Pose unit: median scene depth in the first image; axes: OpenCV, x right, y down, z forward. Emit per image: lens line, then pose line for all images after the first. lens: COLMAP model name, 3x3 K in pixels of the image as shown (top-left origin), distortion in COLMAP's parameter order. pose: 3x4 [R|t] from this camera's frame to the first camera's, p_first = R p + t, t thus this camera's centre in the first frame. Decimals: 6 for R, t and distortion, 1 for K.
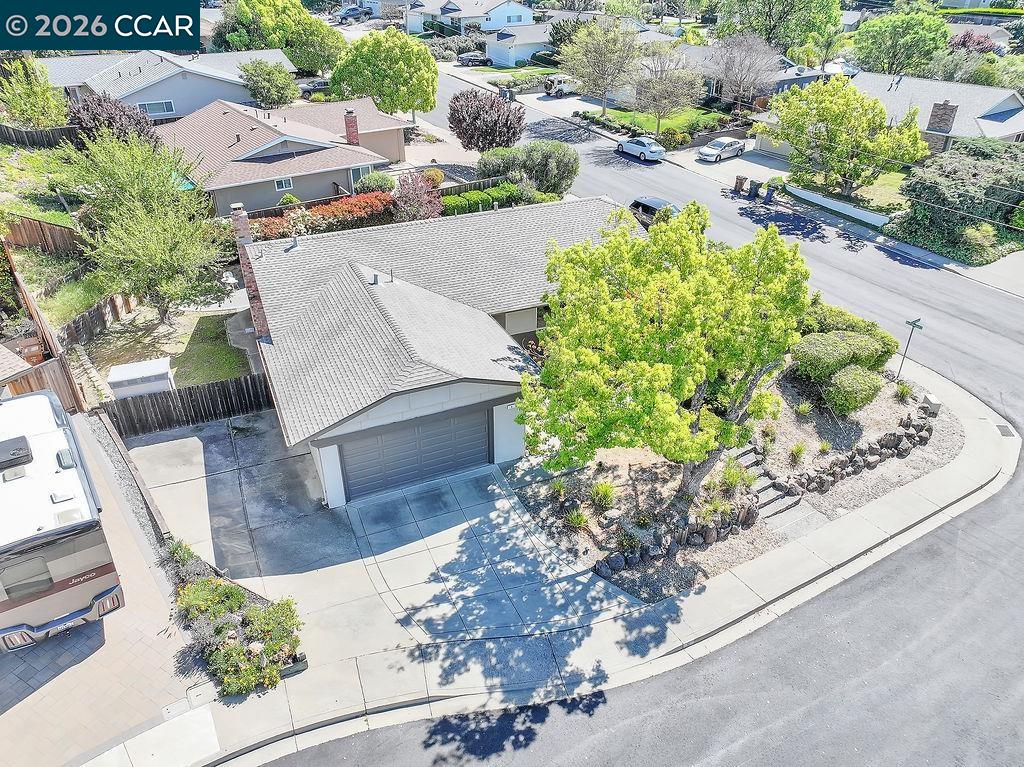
lens RADIAL K [[736.4, 0, 517.9], [0, 736.4, 381.4], [0, 0, 1]] dist [-0.012653, 0.029174]
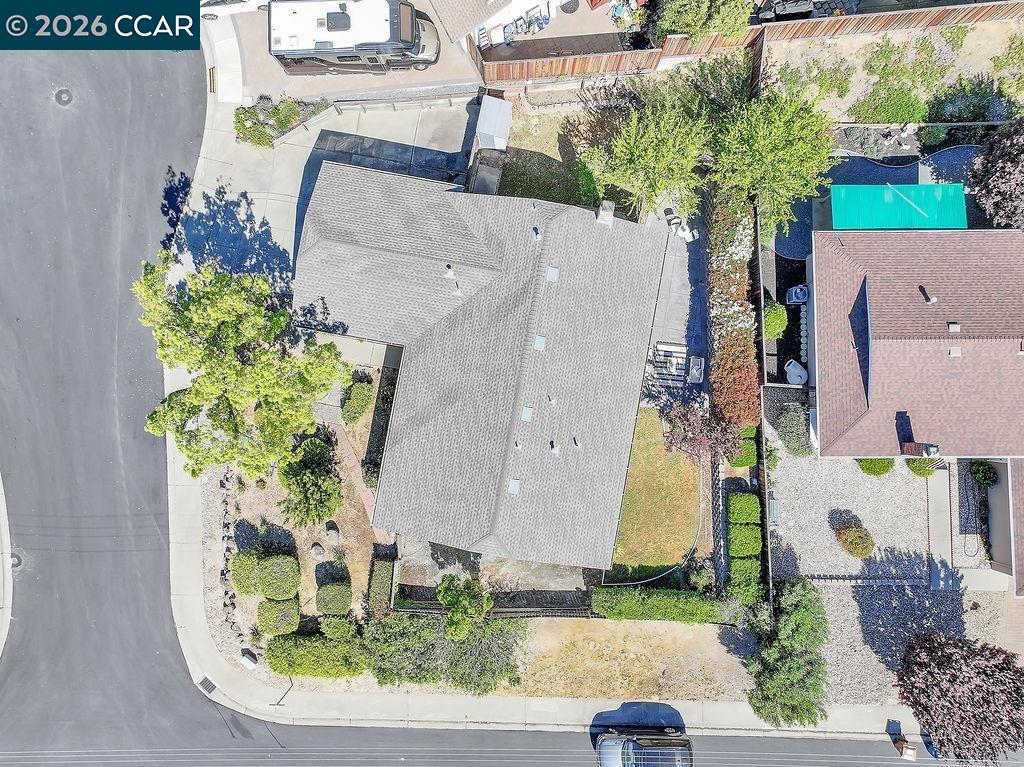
lens RADIAL K [[736.4, 0, 517.9], [0, 736.4, 381.4], [0, 0, 1]] dist [-0.012653, 0.029174]
pose [[-0.561888, 0.826436, -0.035849, -0.067677], [-0.422536, -0.249483, 0.871333, -1.665533], [0.711158, 0.504739, 0.489380, 0.683196]]
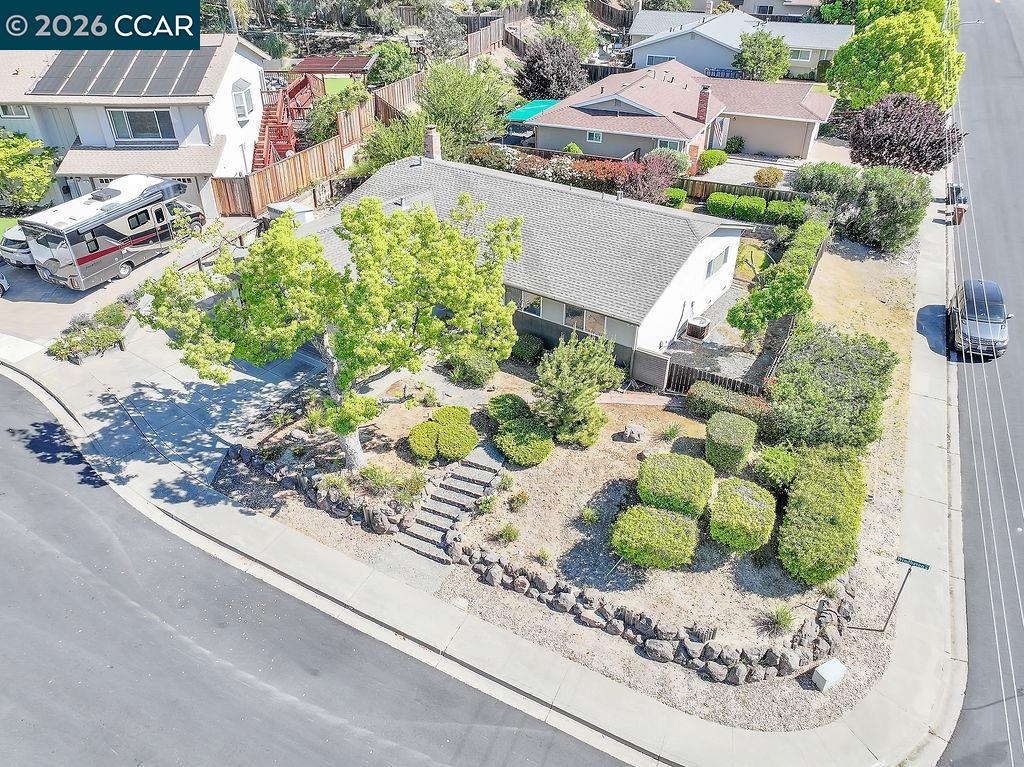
lens RADIAL K [[736.4, 0, 517.9], [0, 736.4, 381.4], [0, 0, 1]] dist [-0.012653, 0.029174]
pose [[0.513877, 0.465771, -0.720408, 1.111648], [-0.440319, 0.863917, 0.244470, -0.323754], [0.736240, 0.191582, 0.649035, 0.515358]]
